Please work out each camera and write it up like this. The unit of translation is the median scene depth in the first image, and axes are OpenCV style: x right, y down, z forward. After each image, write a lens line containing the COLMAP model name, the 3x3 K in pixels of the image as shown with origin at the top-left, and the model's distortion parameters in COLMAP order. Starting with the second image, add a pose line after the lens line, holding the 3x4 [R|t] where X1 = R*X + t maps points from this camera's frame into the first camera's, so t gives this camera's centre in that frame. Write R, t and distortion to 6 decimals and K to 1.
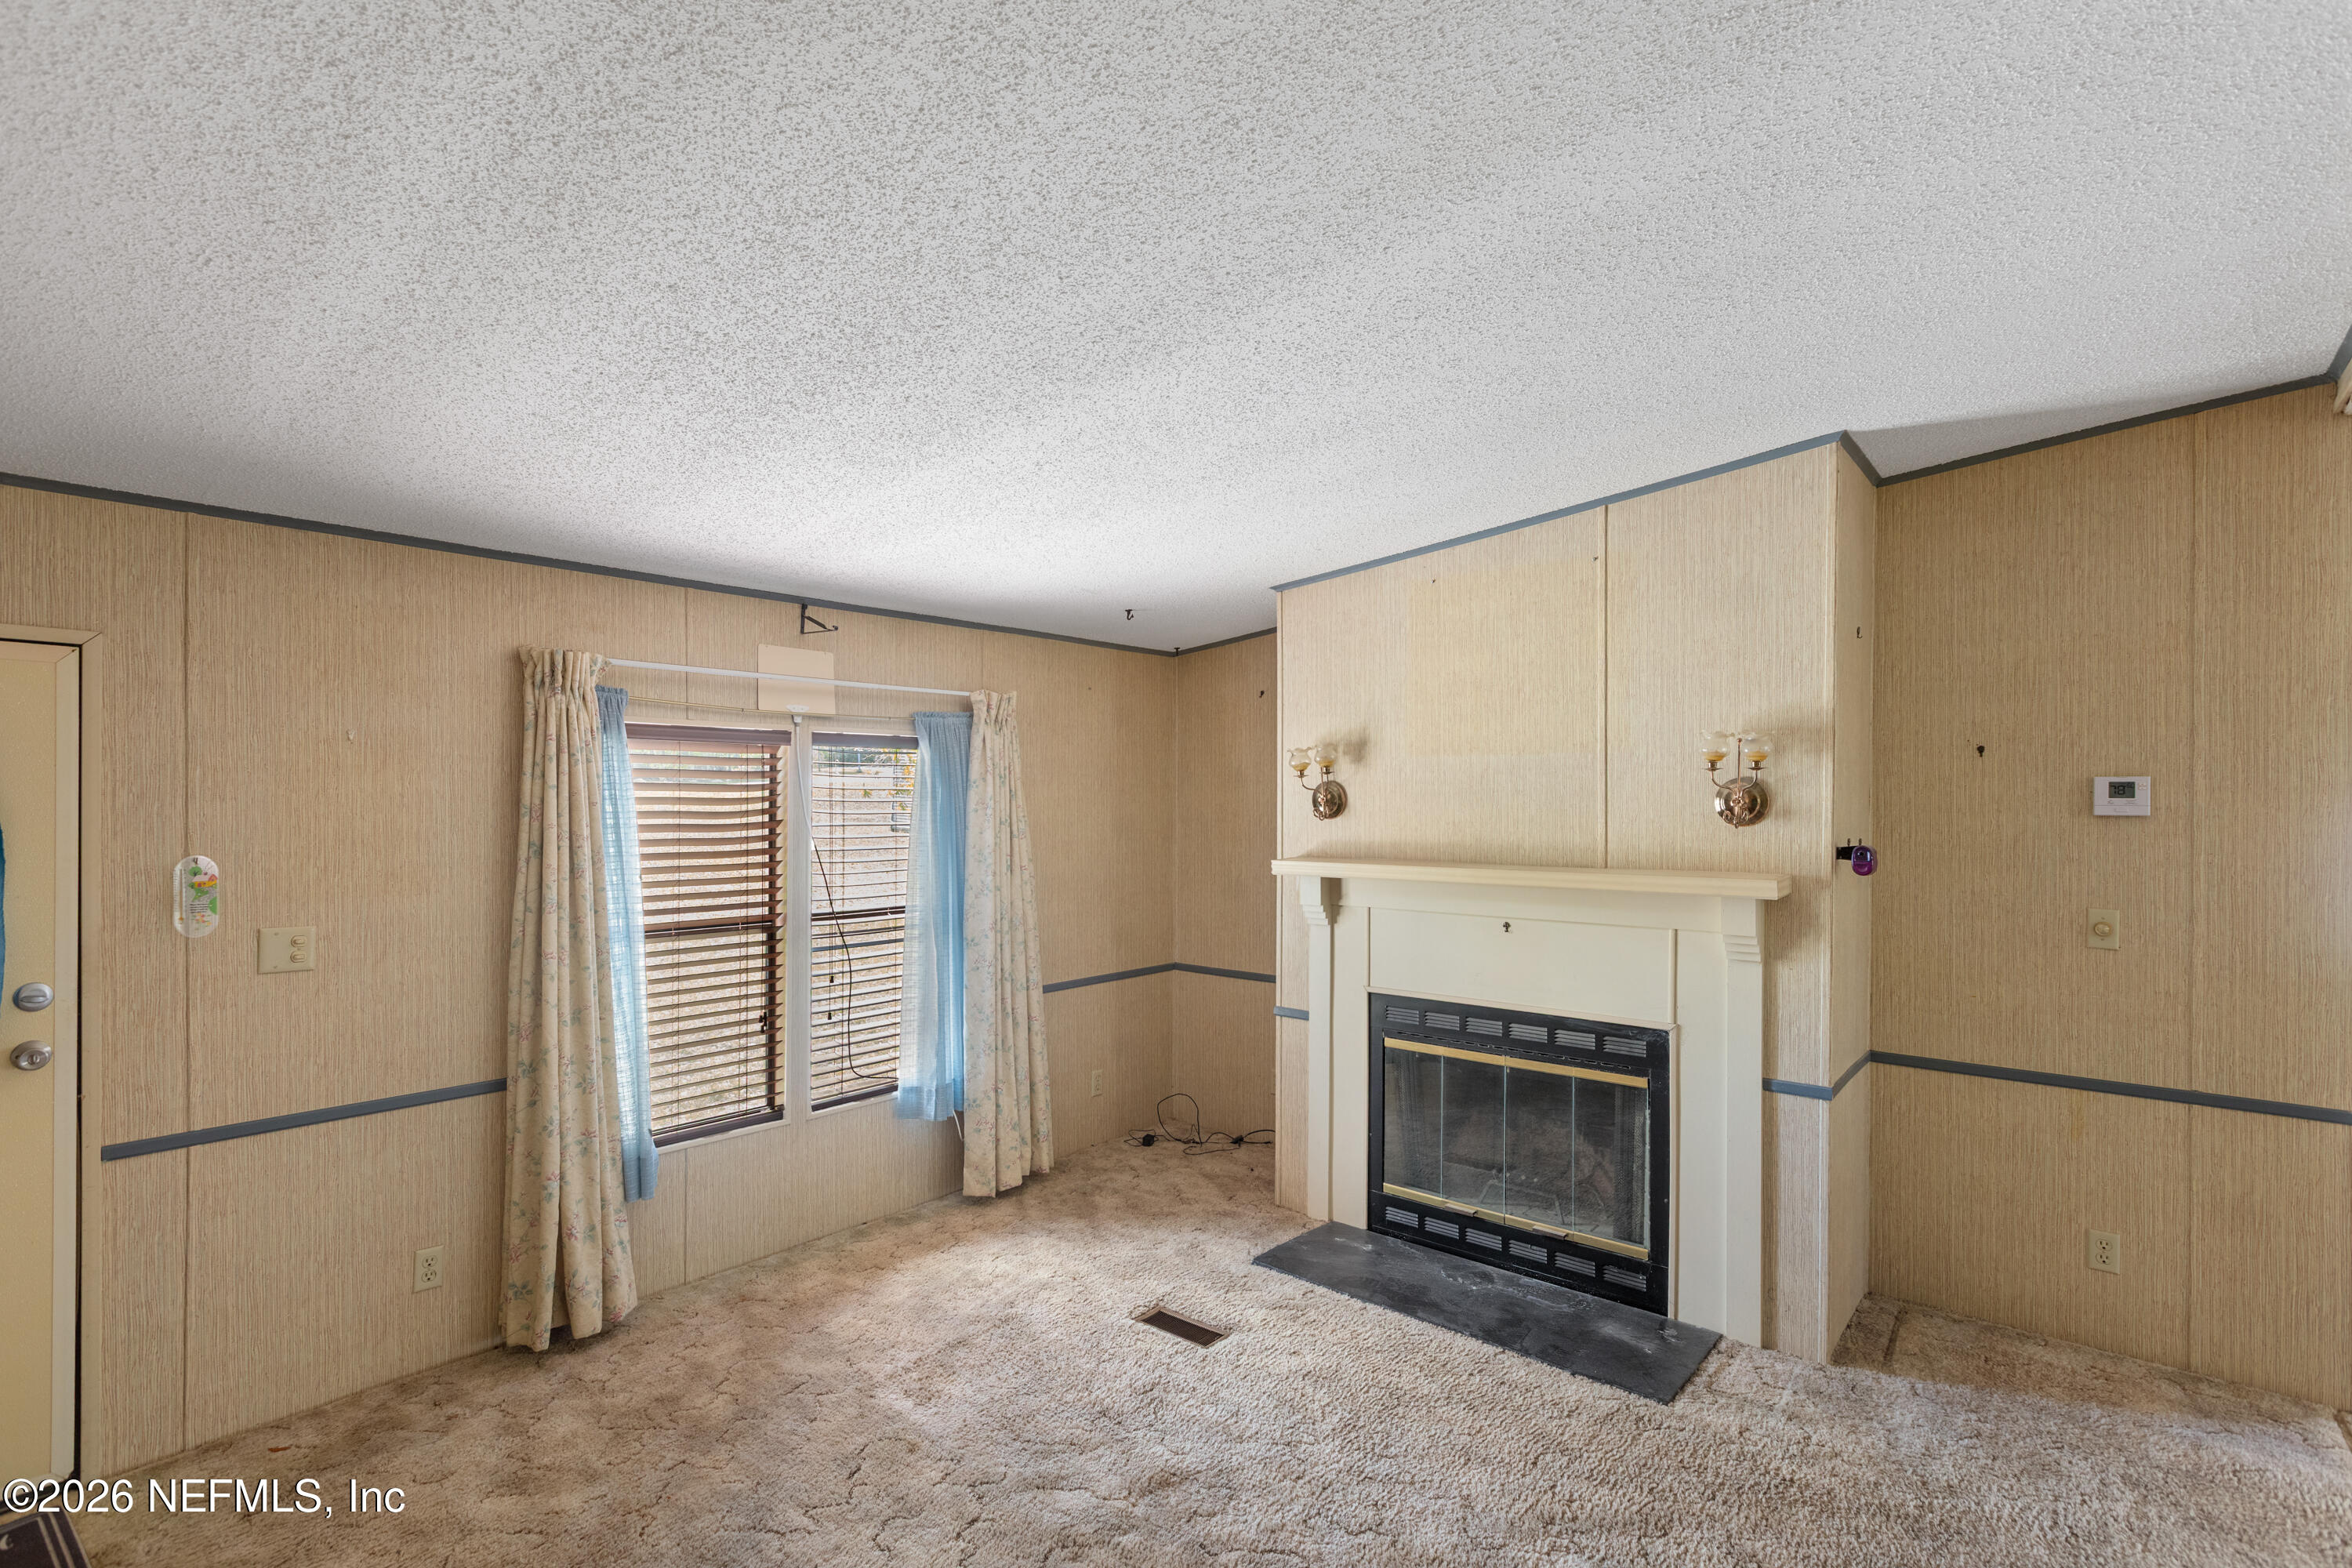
lens RADIAL K [[1083.4, 0, 1088.5], [0, 1083.4, 809.4], [0, 0, 1]] dist [0.000528, 0.000992]
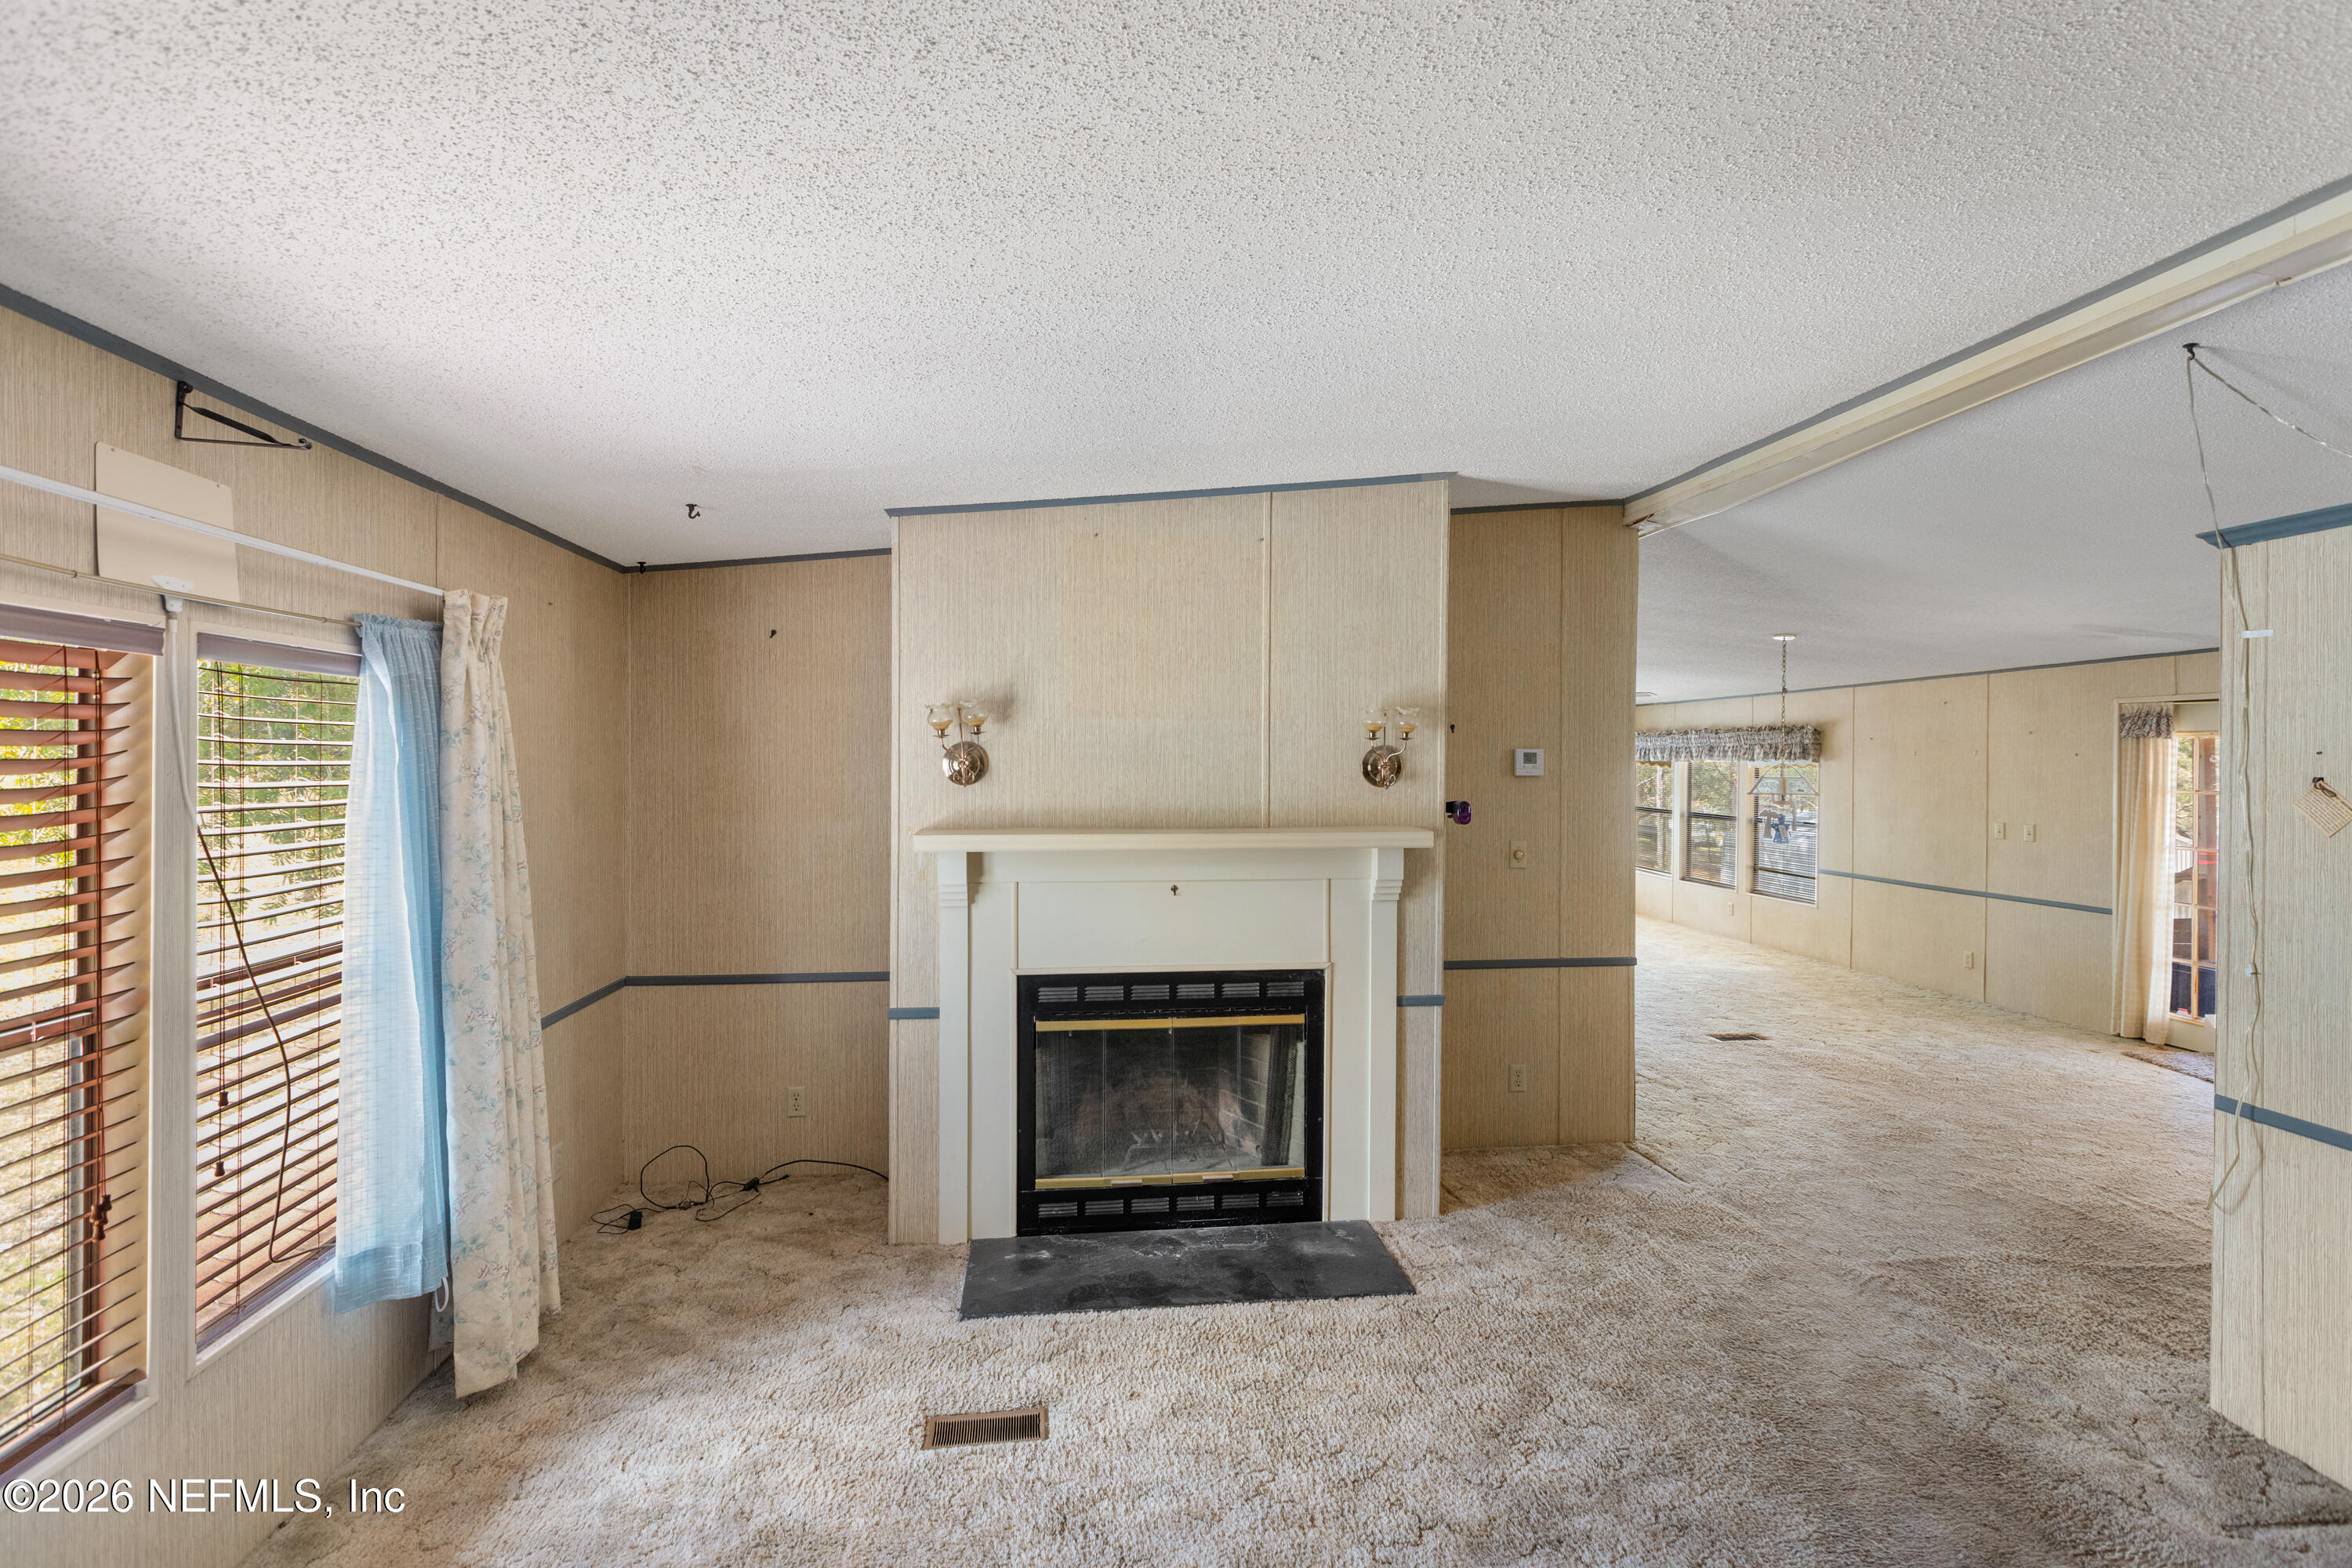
lens RADIAL K [[1083.4, 0, 1169.4], [0, 1083.4, 775.5], [0, 0, 1]] dist [0.000528, 0.000992]
pose [[0.655425, -0.007581, 0.755222, -0.354225], [0.003201, 0.999969, 0.007260, -0.005213], [-0.755253, -0.002341, 0.655429, 0.318274]]
